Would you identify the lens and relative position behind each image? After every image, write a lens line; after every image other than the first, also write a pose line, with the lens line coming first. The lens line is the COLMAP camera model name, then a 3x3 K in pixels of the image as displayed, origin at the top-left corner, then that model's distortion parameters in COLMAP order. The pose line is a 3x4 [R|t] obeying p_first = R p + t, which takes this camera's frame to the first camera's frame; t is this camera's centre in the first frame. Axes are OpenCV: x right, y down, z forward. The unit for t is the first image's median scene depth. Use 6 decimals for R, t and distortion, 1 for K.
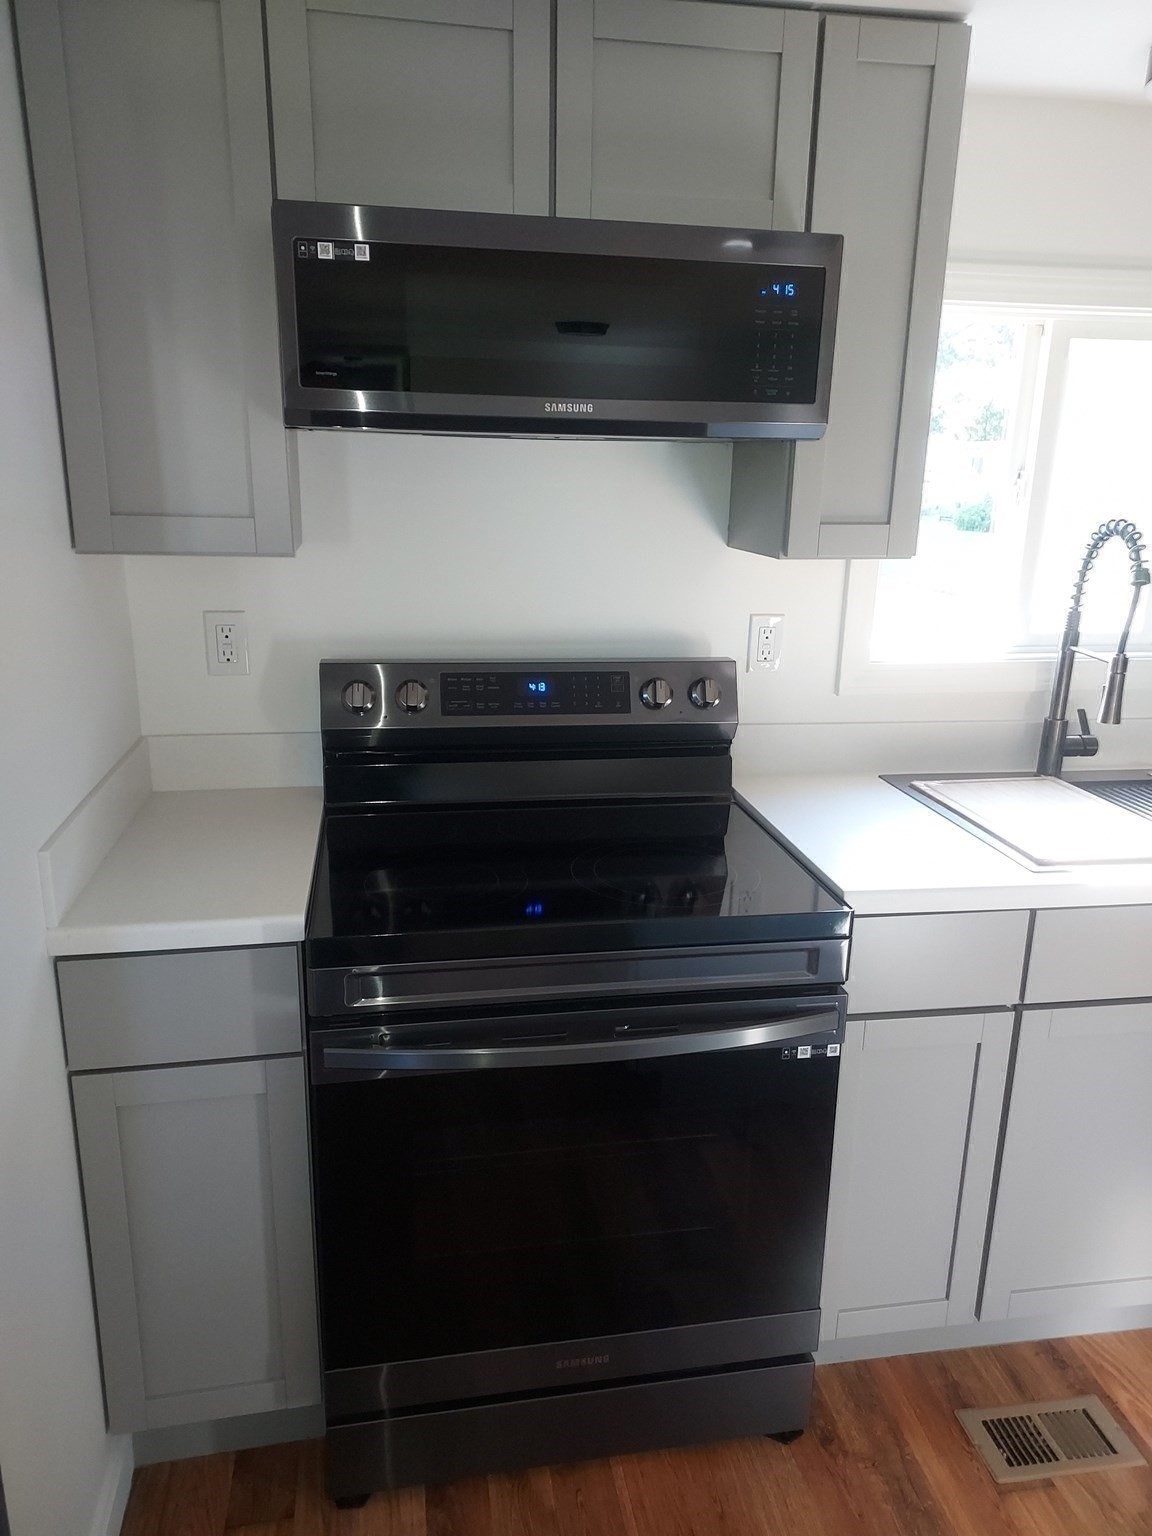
lens RADIAL K [[1103.8, 0, 588.9], [0, 1103.8, 775.9], [0, 0, 1]] dist [0.030825, 0.002855]
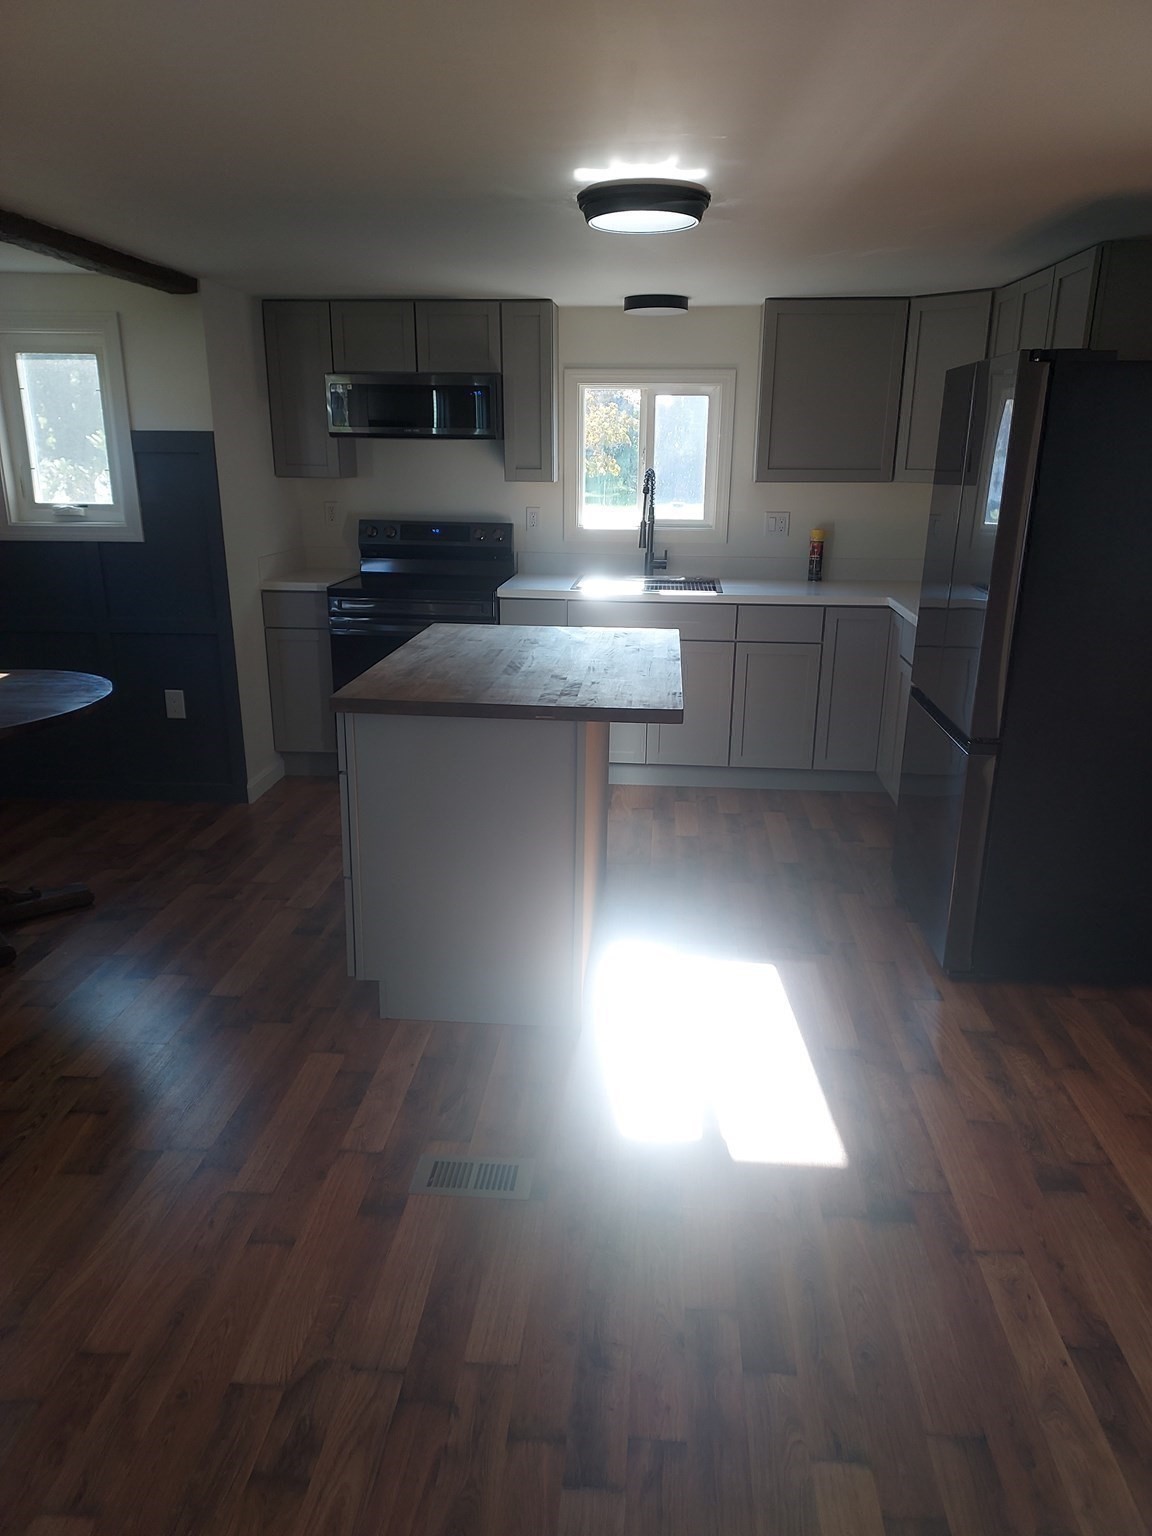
lens RADIAL K [[1103.8, 0, 588.9], [0, 1103.8, 775.9], [0, 0, 1]] dist [0.030825, 0.002855]
pose [[0.965471, 0.062767, -0.252836, 1.223106], [-0.058779, 0.997999, 0.023303, 0.511725], [0.253792, -0.007637, 0.967229, -1.810973]]
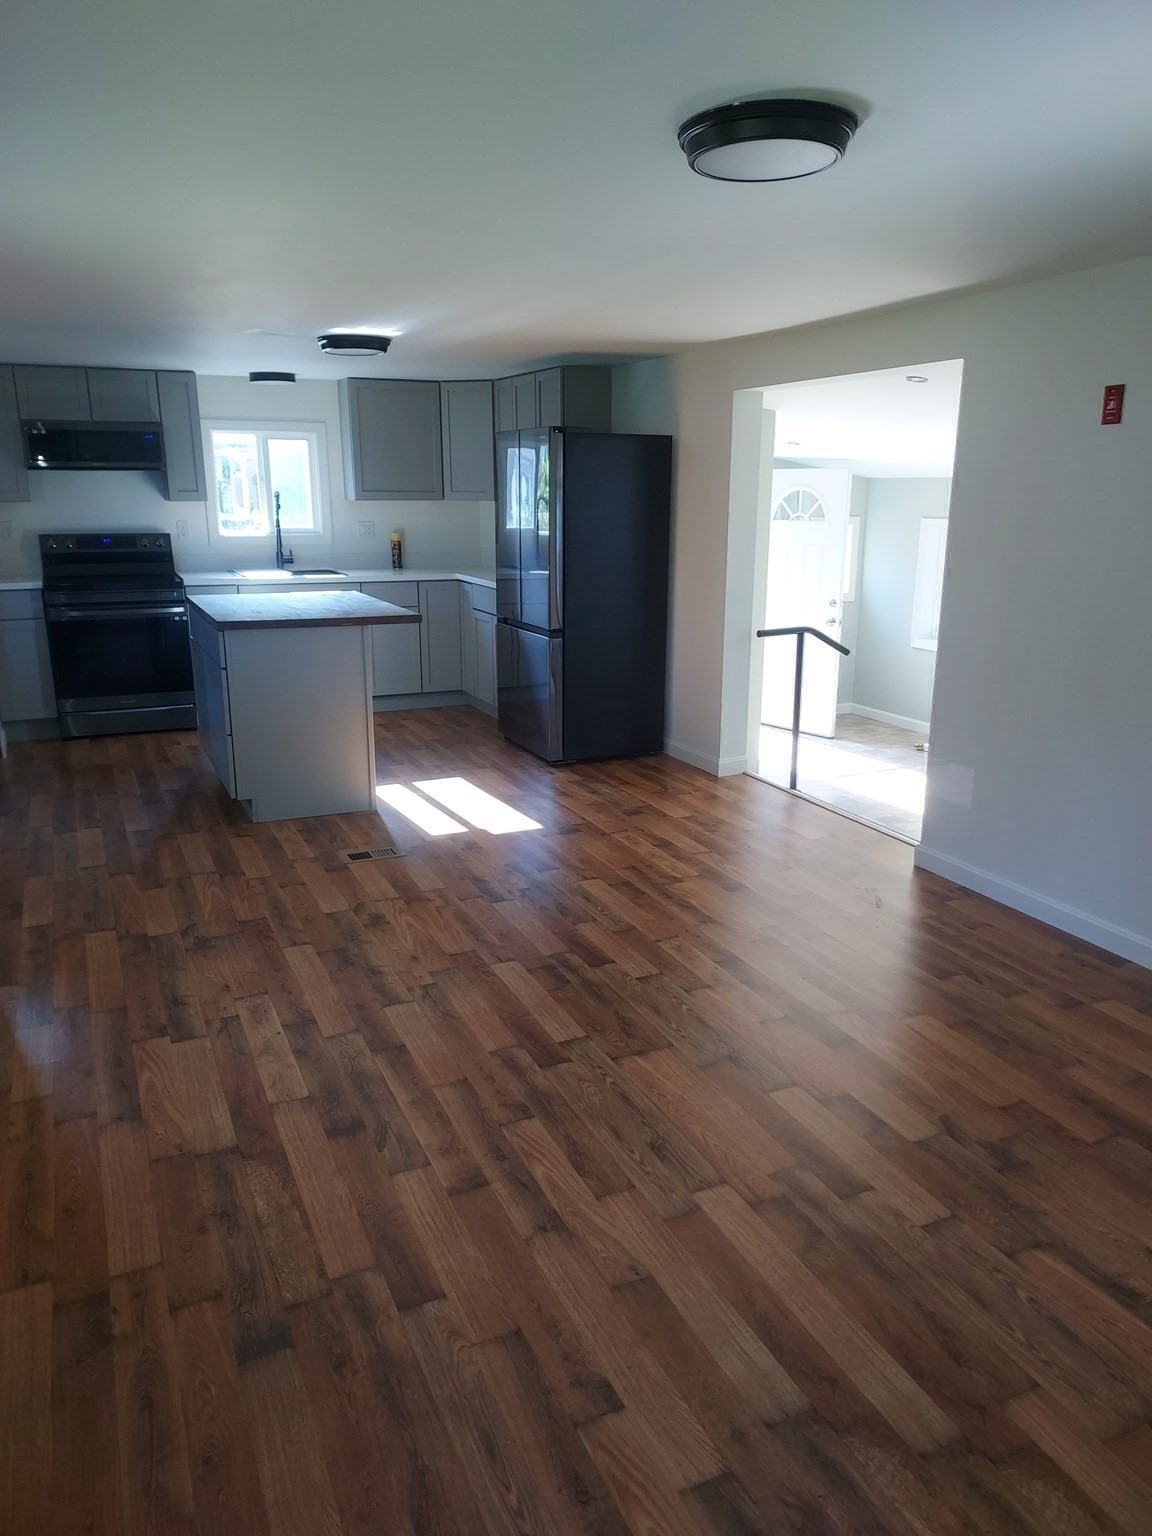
lens RADIAL K [[1103.8, 0, 588.9], [0, 1103.8, 775.9], [0, 0, 1]] dist [0.030825, 0.002855]
pose [[0.970295, -0.079343, 0.228542, 0.666575], [0.081394, 0.996682, 0.000452, 0.915783], [-0.227820, 0.018164, 0.973534, -3.233414]]
